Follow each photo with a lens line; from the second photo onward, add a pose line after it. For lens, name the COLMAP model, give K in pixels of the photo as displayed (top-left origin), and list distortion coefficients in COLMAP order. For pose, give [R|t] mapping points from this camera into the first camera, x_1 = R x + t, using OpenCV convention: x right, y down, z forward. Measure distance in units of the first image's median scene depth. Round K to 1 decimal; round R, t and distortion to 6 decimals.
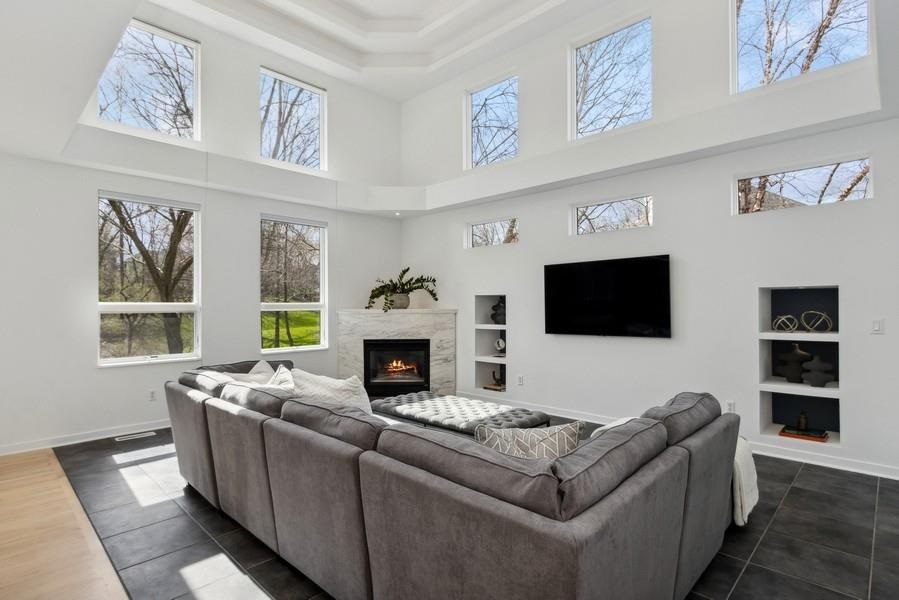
lens RADIAL K [[446.7, 0, 443.7], [0, 446.7, 303.8], [0, 0, 1]] dist [-0.032228, -0.002001]
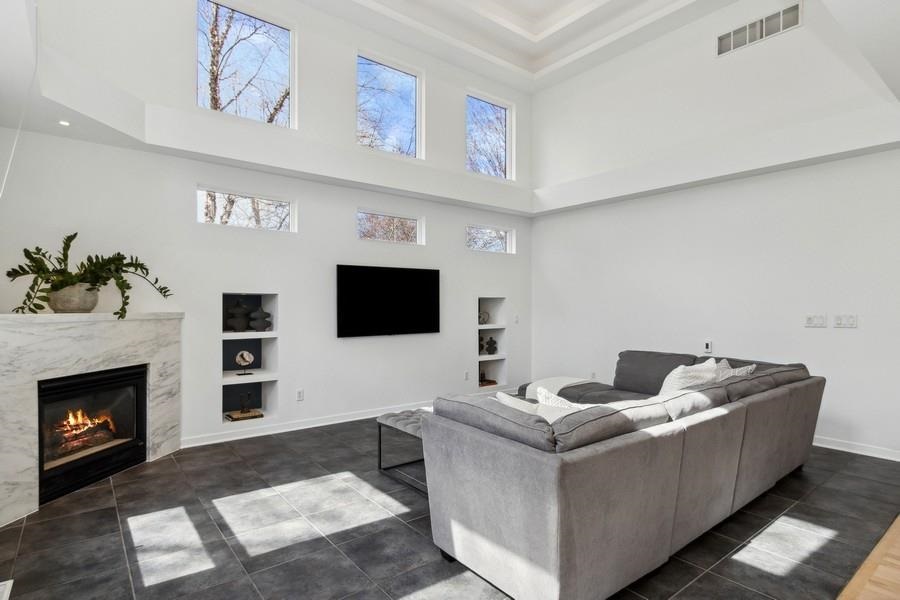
lens RADIAL K [[467.9, 0, 440.2], [0, 467.9, 308.9], [0, 0, 1]] dist [0.000451, 0.000042]
pose [[0.141700, 0.003443, 0.989904, -0.590888], [-0.005793, 0.999980, -0.002649, 0.006295], [-0.989893, -0.005359, 0.141717, 0.531236]]
